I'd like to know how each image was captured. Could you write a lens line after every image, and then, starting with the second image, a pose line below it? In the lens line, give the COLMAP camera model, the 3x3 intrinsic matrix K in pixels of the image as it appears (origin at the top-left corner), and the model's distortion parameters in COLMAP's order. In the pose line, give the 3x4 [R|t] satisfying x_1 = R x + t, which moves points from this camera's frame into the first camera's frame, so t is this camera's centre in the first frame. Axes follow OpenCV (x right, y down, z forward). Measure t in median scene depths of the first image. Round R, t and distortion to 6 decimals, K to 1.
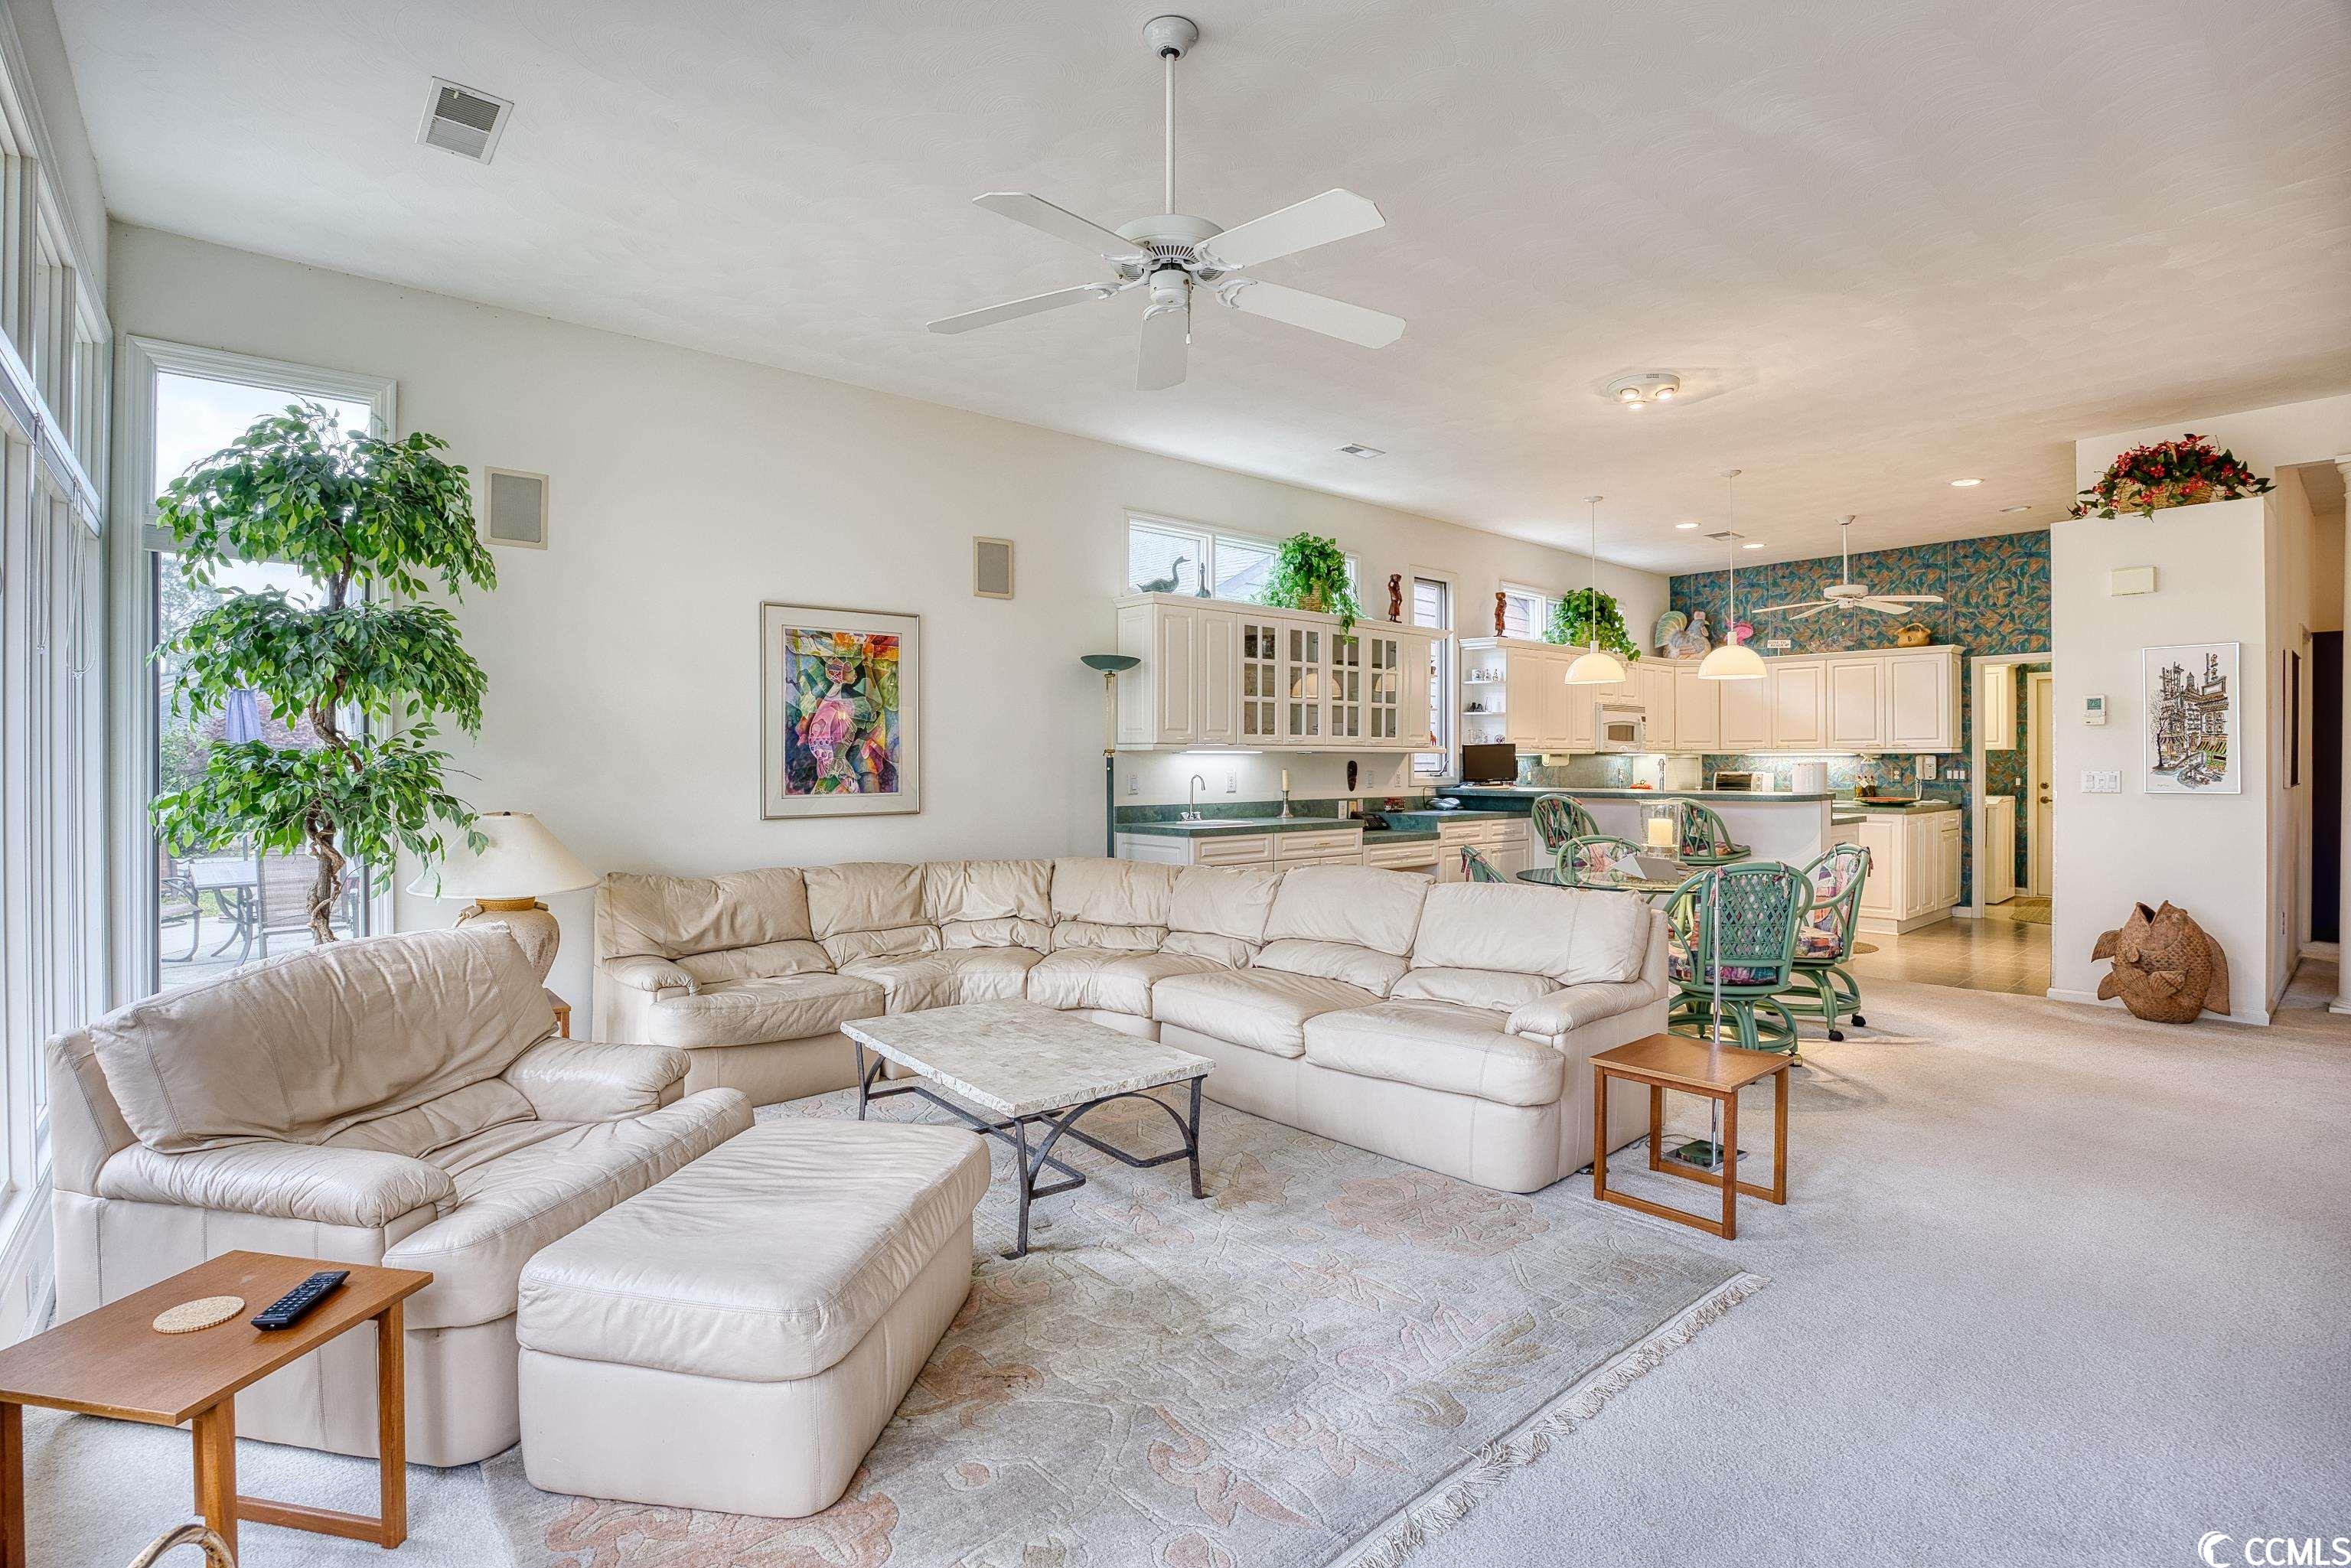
lens RADIAL K [[1098.1, 0, 1175.5], [0, 1098.1, 773.8], [0, 0, 1]] dist [-0.080209, 0.029207]
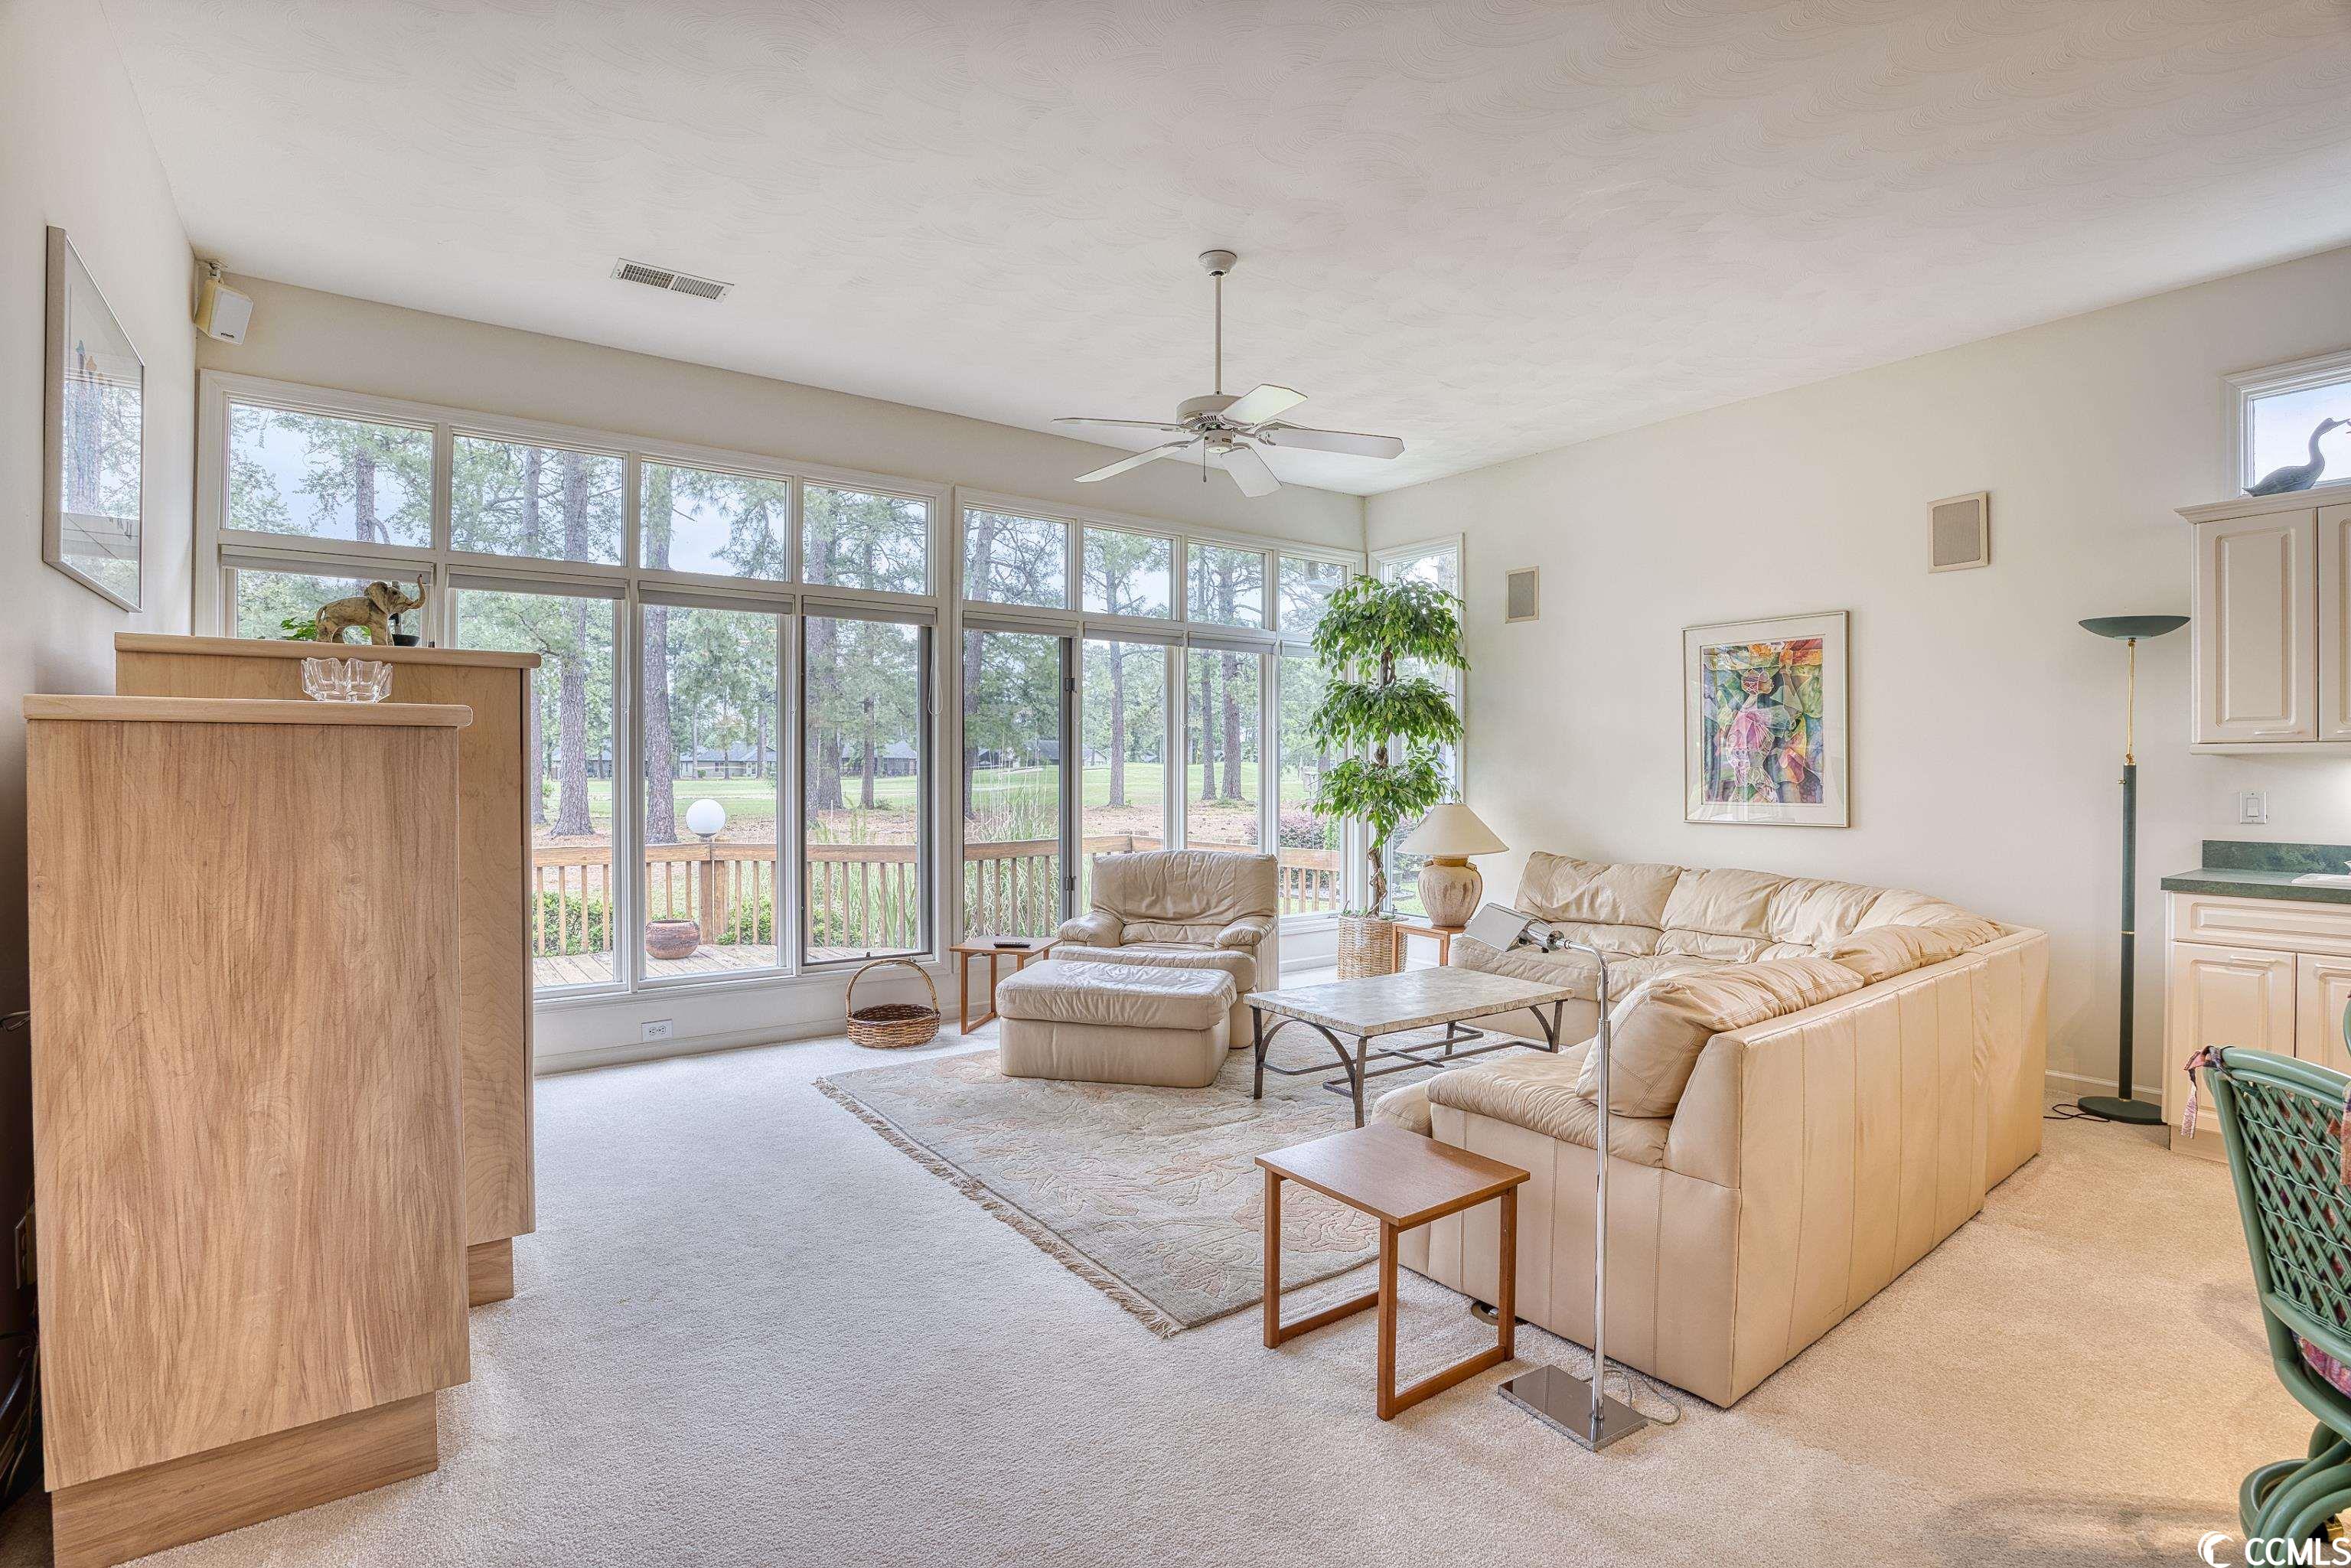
lens RADIAL K [[1098.1, 0, 1175.5], [0, 1098.1, 773.8], [0, 0, 1]] dist [-0.080209, 0.029207]
pose [[-0.070011, 0.004009, -0.997538, 0.741297], [-0.010057, 0.999938, 0.004724, -0.007694], [0.997496, 0.010363, -0.069966, 0.533578]]
